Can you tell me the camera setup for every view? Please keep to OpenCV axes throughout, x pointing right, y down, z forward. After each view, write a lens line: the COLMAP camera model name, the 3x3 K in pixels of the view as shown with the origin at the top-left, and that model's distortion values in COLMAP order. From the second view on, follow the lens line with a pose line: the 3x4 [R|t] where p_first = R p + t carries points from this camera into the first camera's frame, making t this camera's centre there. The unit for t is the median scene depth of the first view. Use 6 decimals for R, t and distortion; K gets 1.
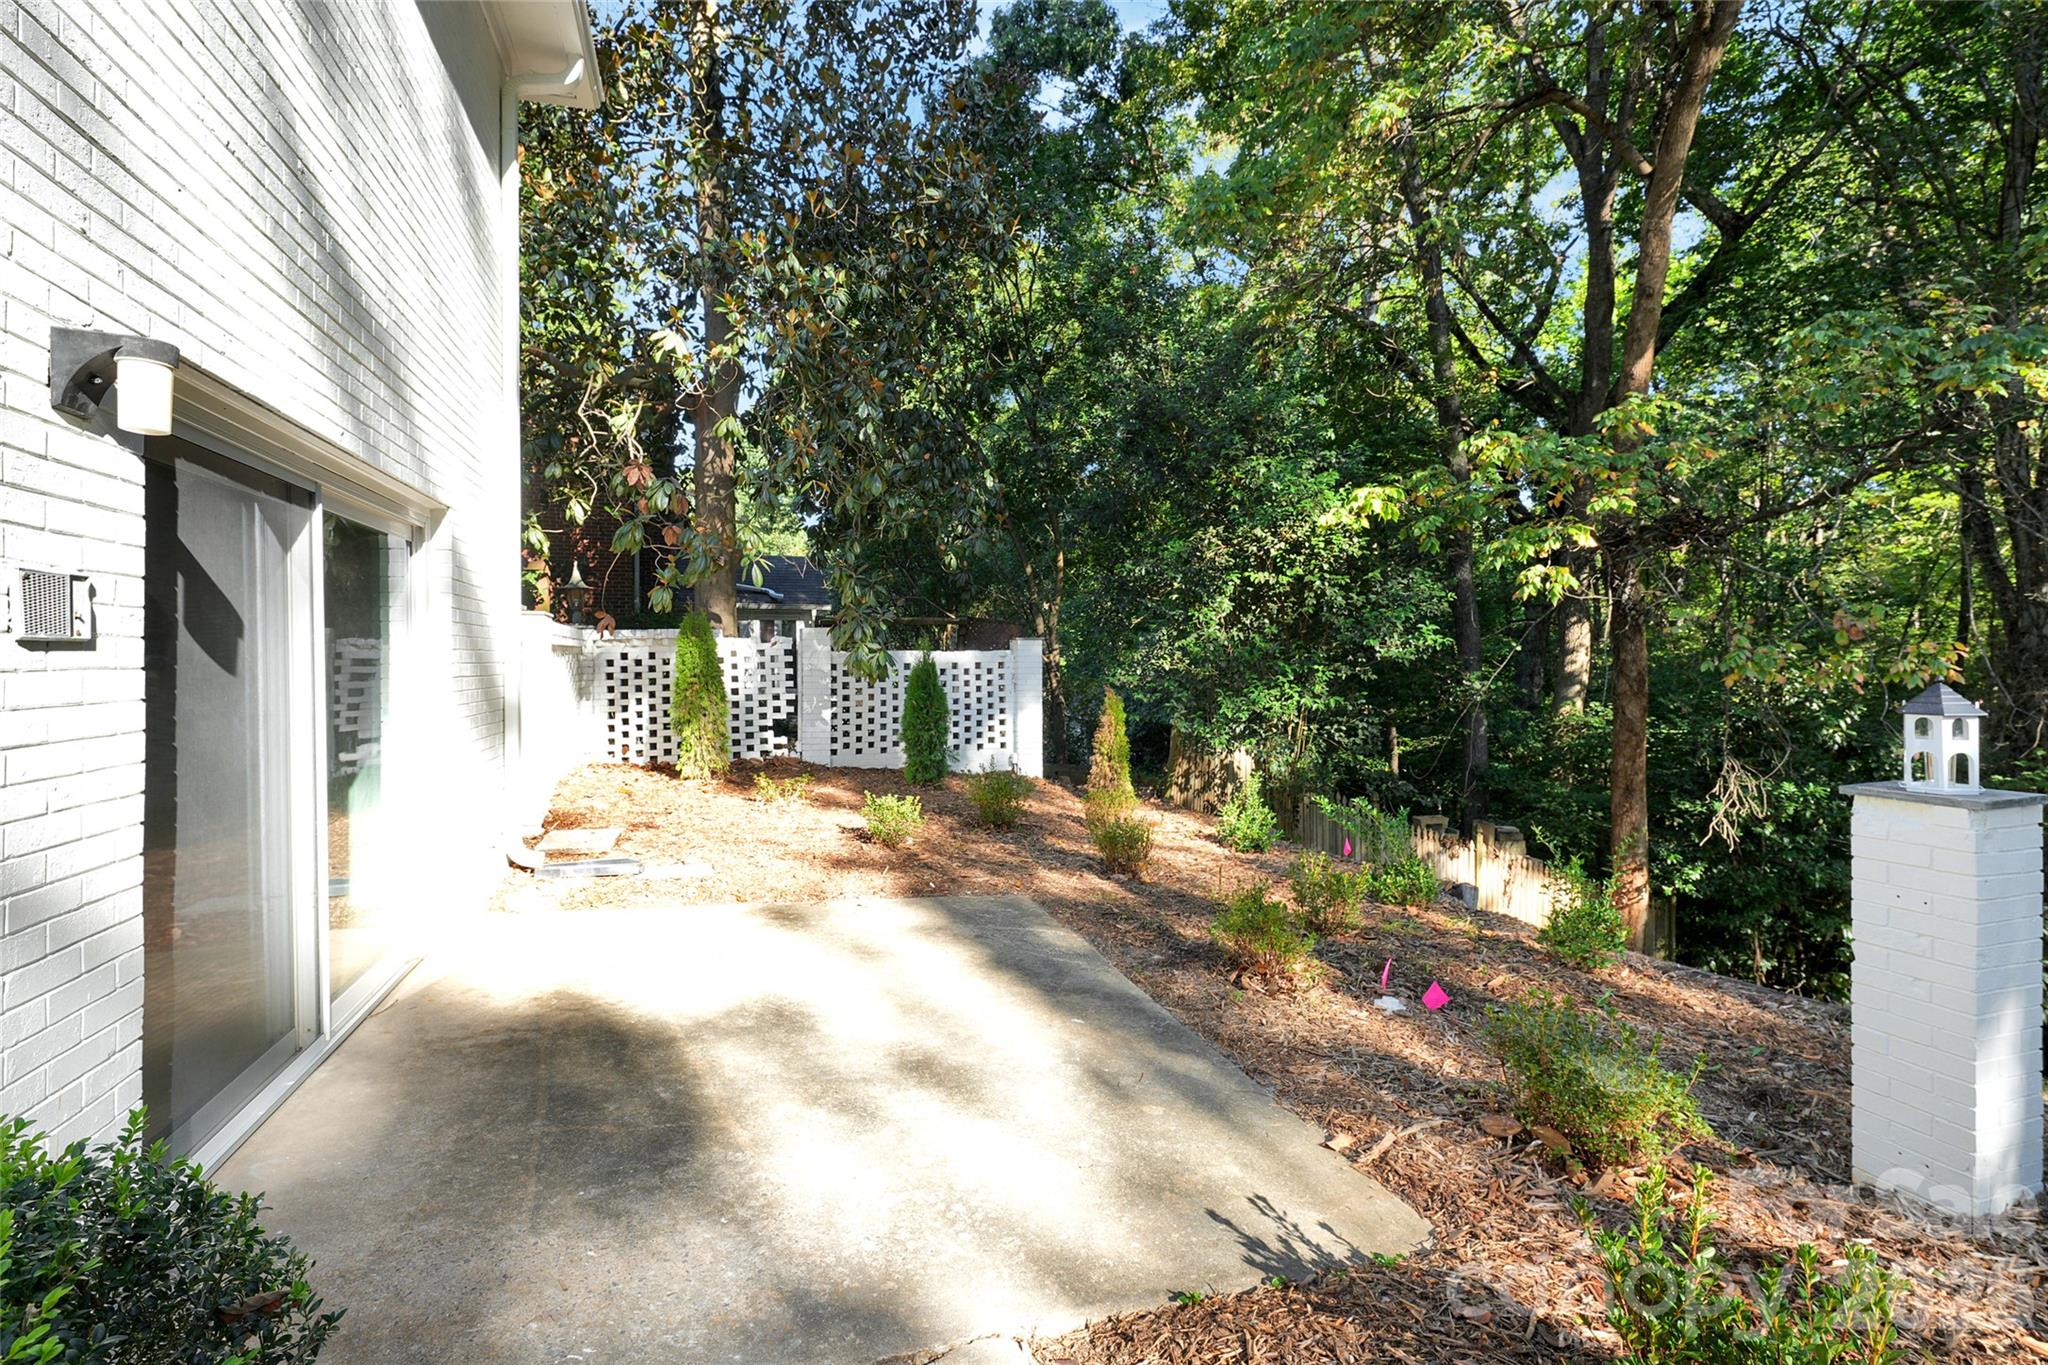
lens RADIAL K [[946.4, 0, 1023.4], [0, 946.4, 651.4], [0, 0, 1]] dist [0.004636, 0.000044]
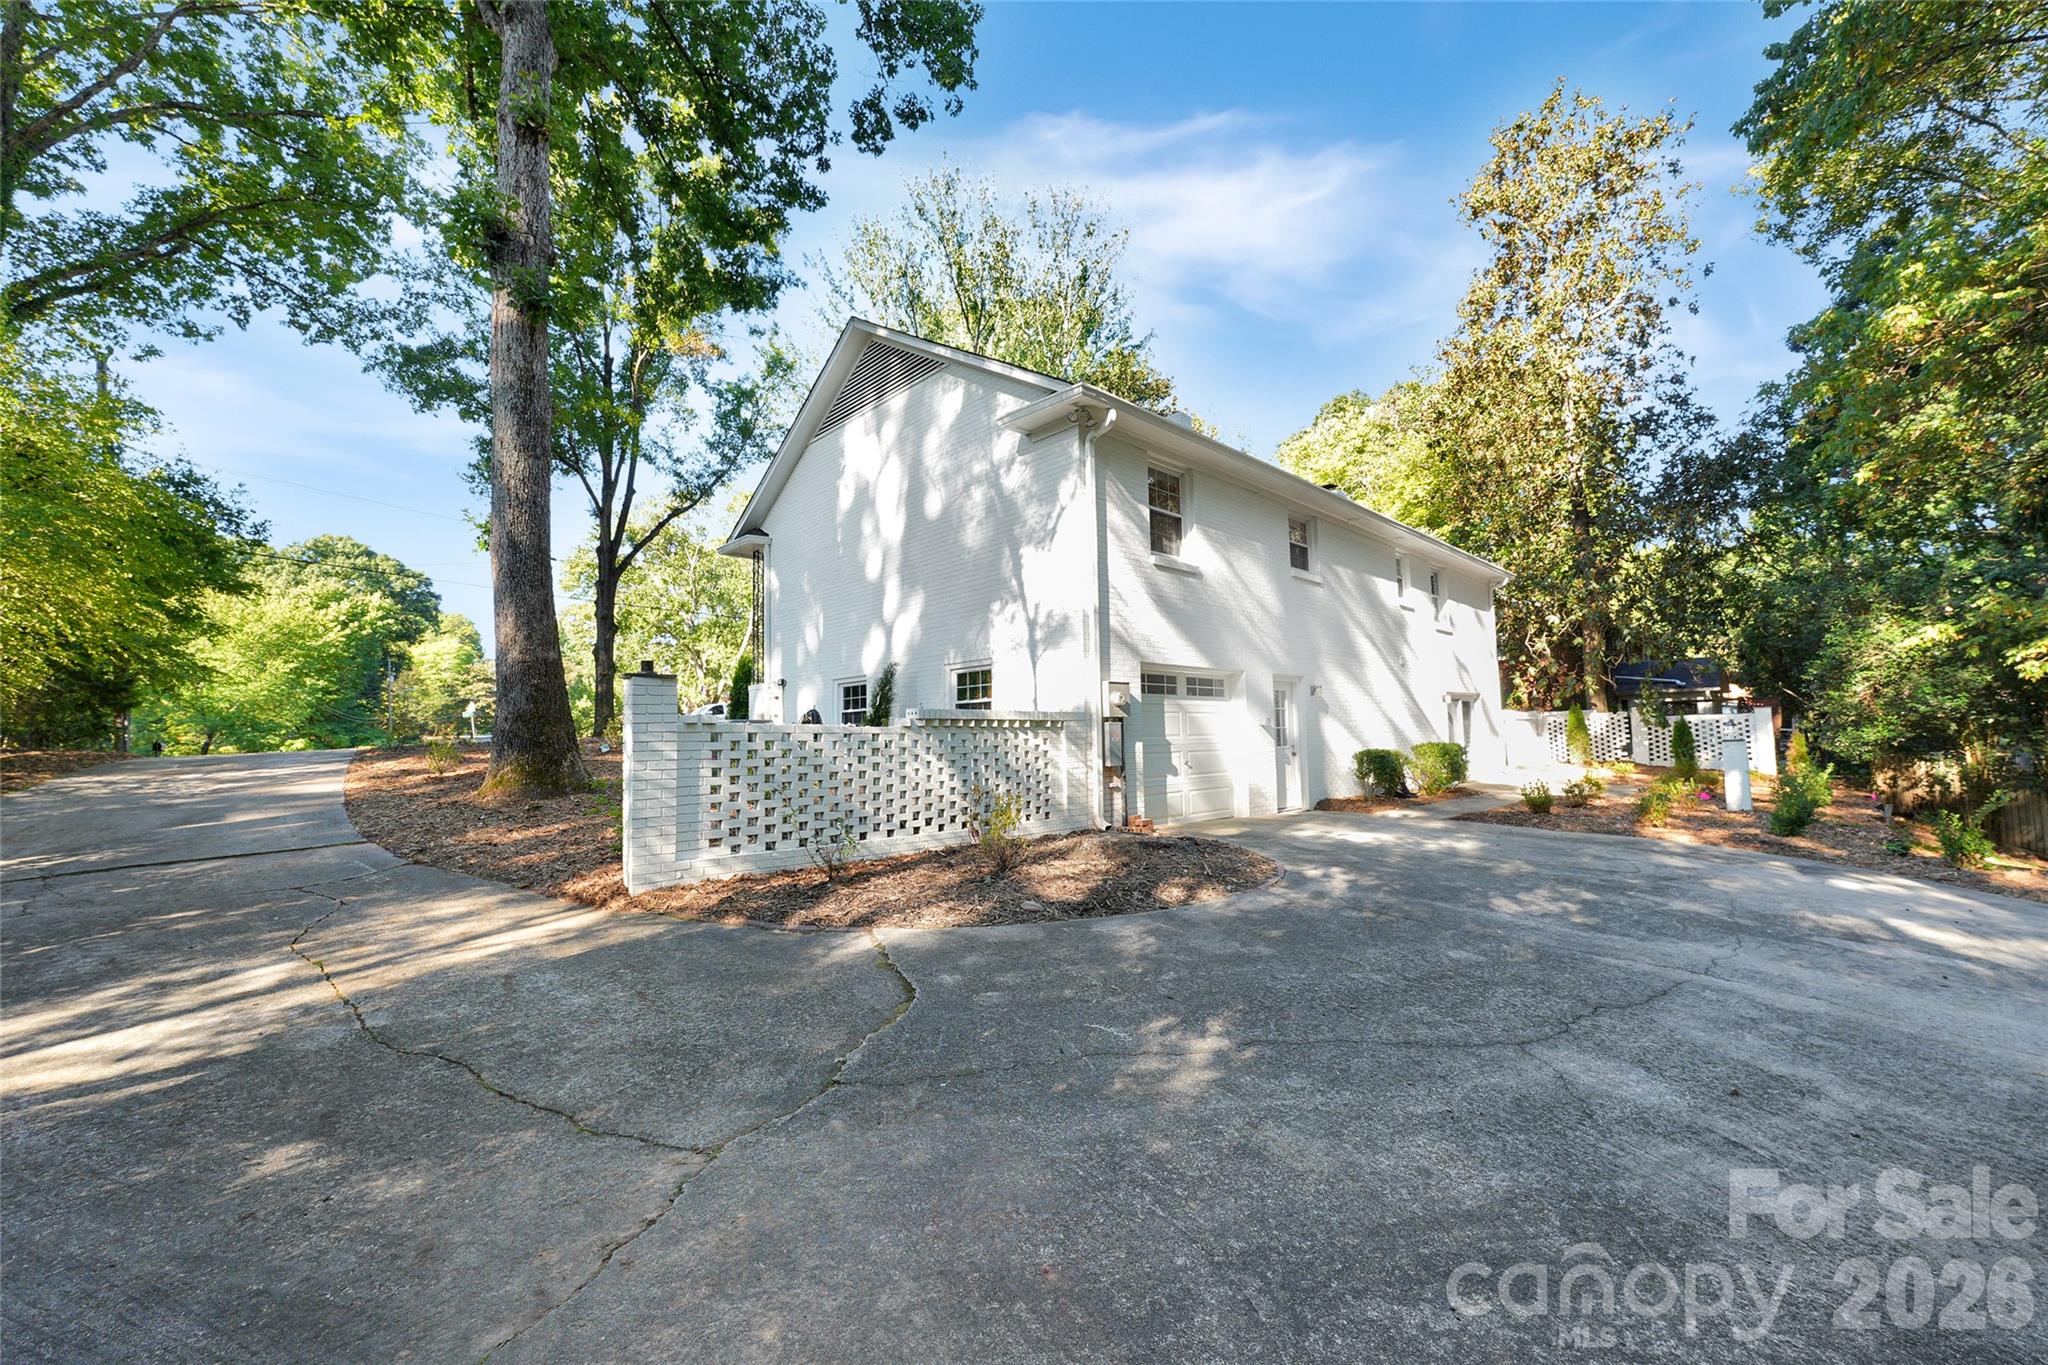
lens RADIAL K [[814.9, 0, 1031.9], [0, 814.9, 691.4], [0, 0, 1]] dist [-0.000842, -0.000092]
pose [[0.459465, -0.060018, -0.886166, 0.936107], [0.029639, 0.998195, -0.052238, -0.003457], [0.887701, -0.002264, 0.460414, -1.365479]]
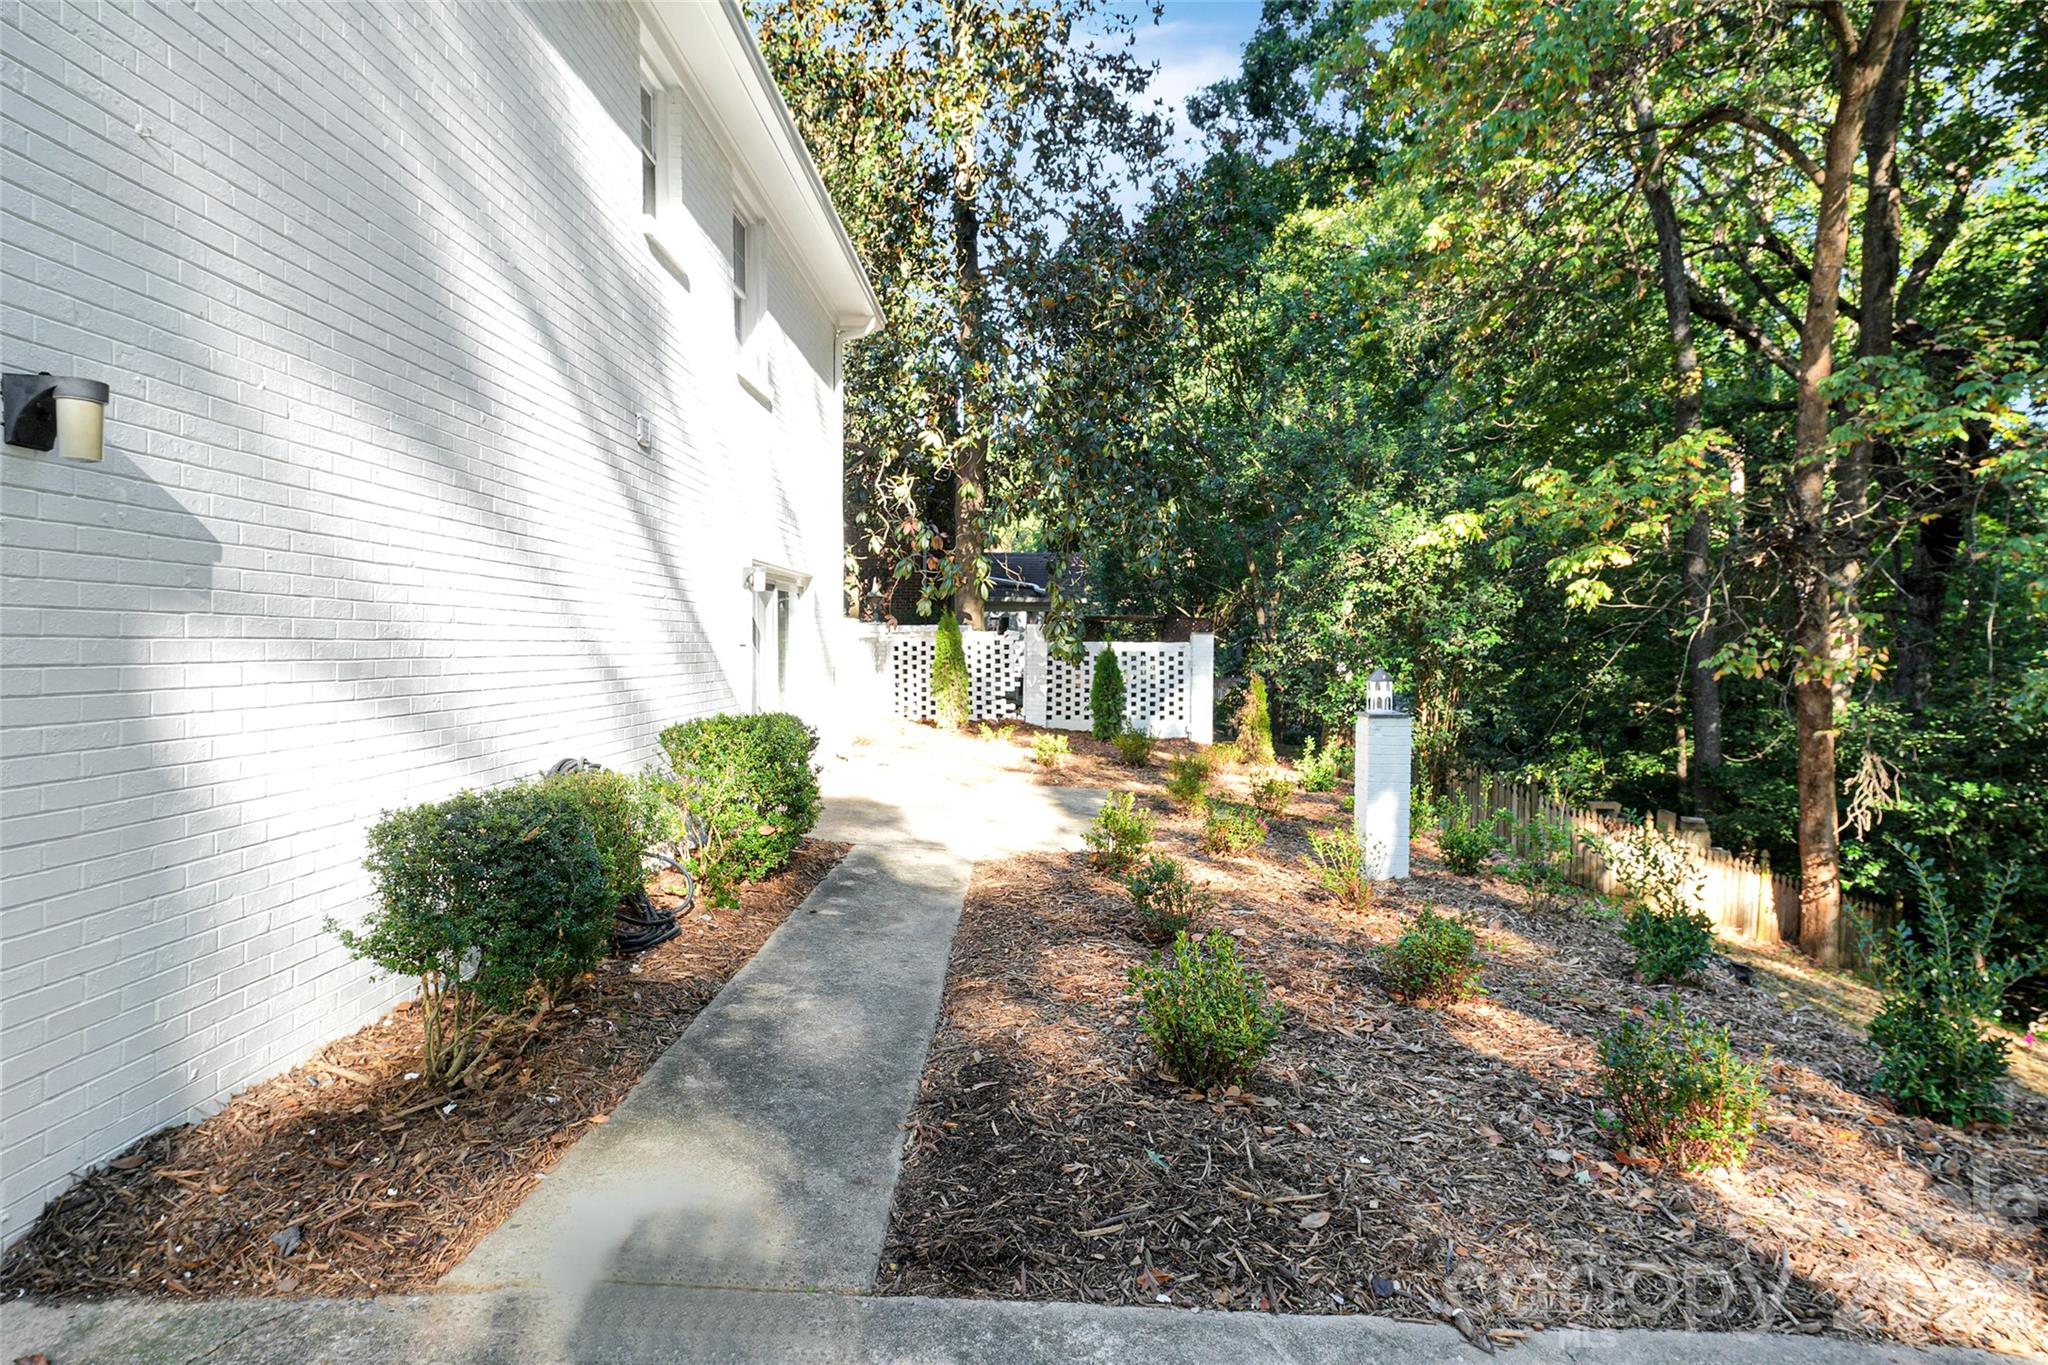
lens RADIAL K [[1141.0, 0, 1021.1], [0, 1141.0, 658.8], [0, 0, 1]] dist [0.015336, -0.000145]
pose [[0.946945, 0.016056, -0.320996, 0.289244], [-0.009325, 0.999703, 0.022498, -0.012597], [0.321262, -0.018311, 0.946813, -0.559846]]
